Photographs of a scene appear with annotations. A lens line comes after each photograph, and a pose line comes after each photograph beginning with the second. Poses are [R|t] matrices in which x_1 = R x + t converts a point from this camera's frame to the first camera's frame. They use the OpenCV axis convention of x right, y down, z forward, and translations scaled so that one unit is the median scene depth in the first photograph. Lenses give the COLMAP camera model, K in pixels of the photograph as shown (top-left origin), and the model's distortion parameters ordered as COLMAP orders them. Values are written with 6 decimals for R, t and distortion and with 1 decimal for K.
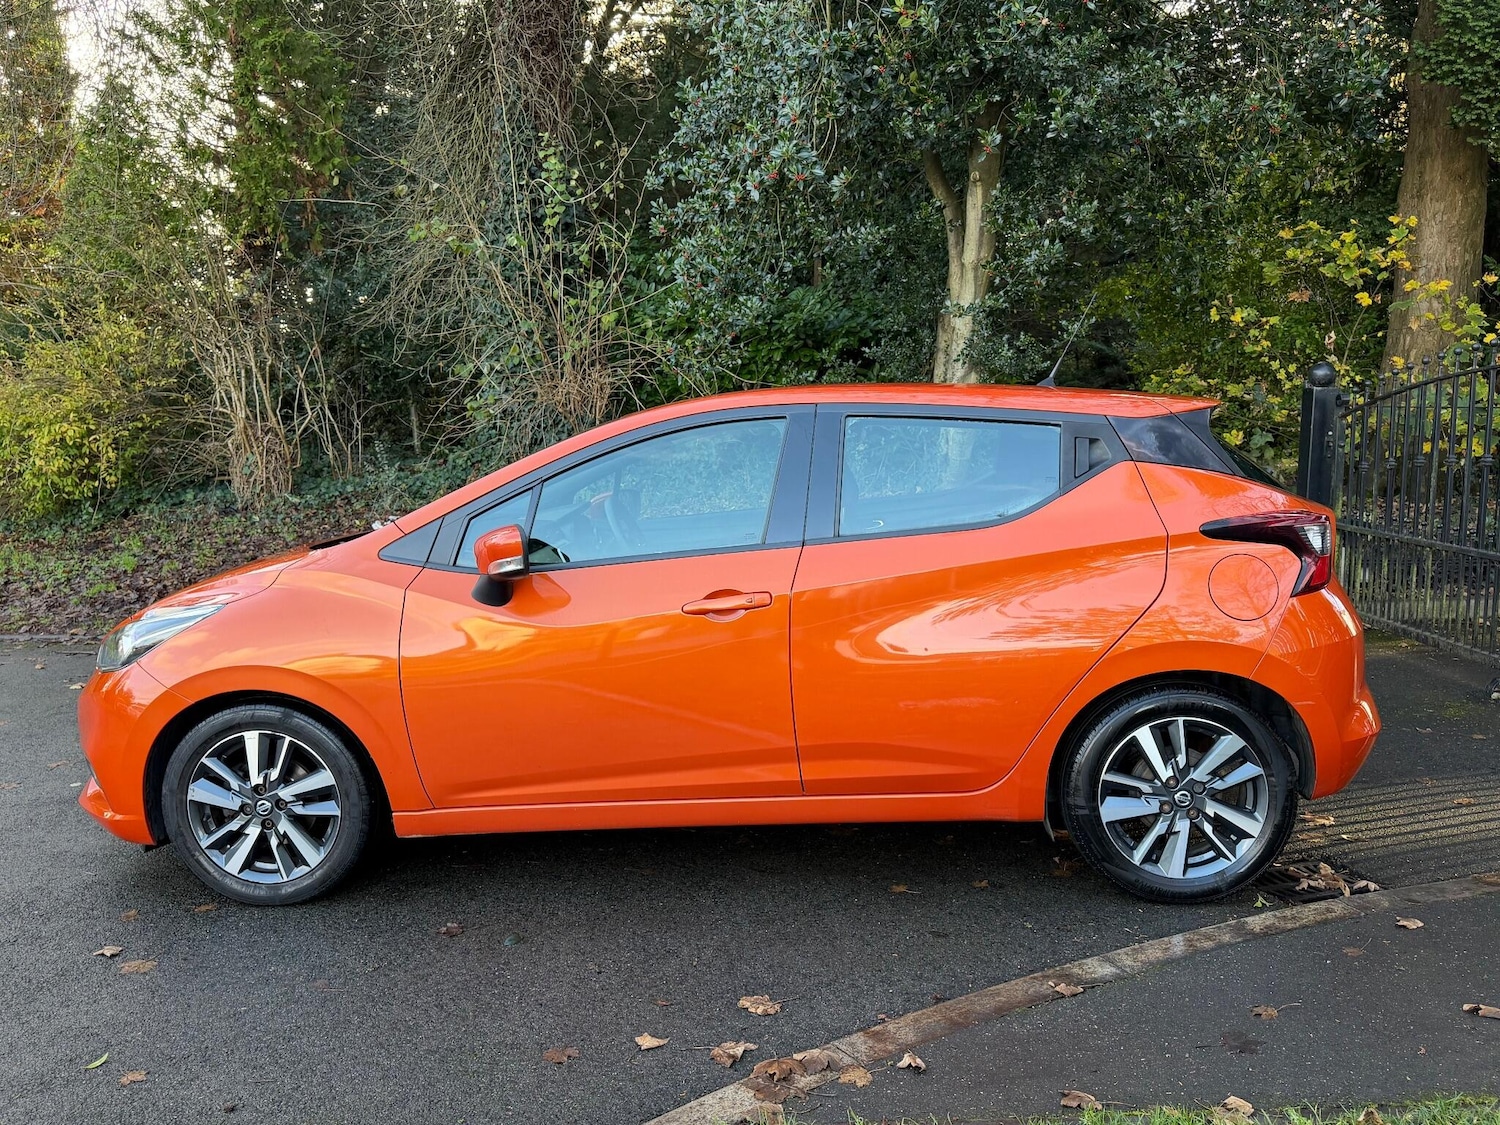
lens RADIAL K [[1186.1, 0, 720.5], [0, 1186.1, 600.7], [0, 0, 1]] dist [0.000635, -0.014940]
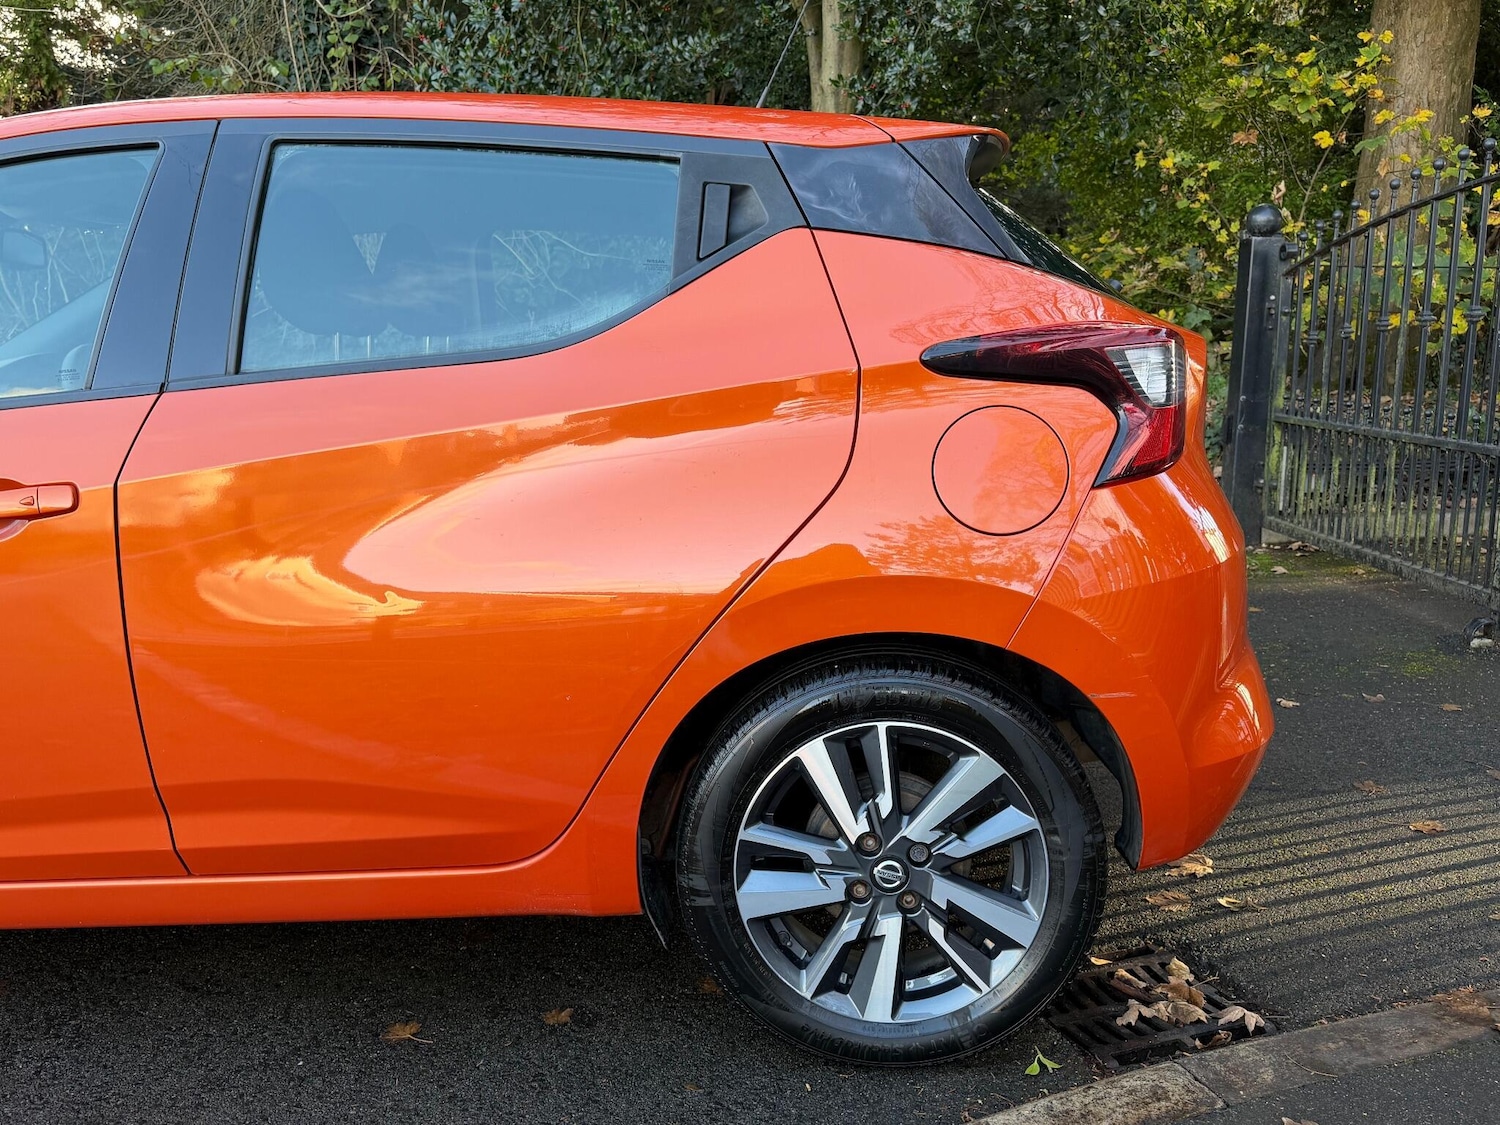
lens RADIAL K [[1222.6, 0, 730.0], [0, 1222.6, 589.3], [0, 0, 1]] dist [0.008422, -0.011020]
pose [[0.999363, -0.006199, 0.035142, 0.257219], [0.004399, 0.998685, 0.051076, 0.011513], [-0.035412, -0.050889, 0.998076, 0.401839]]
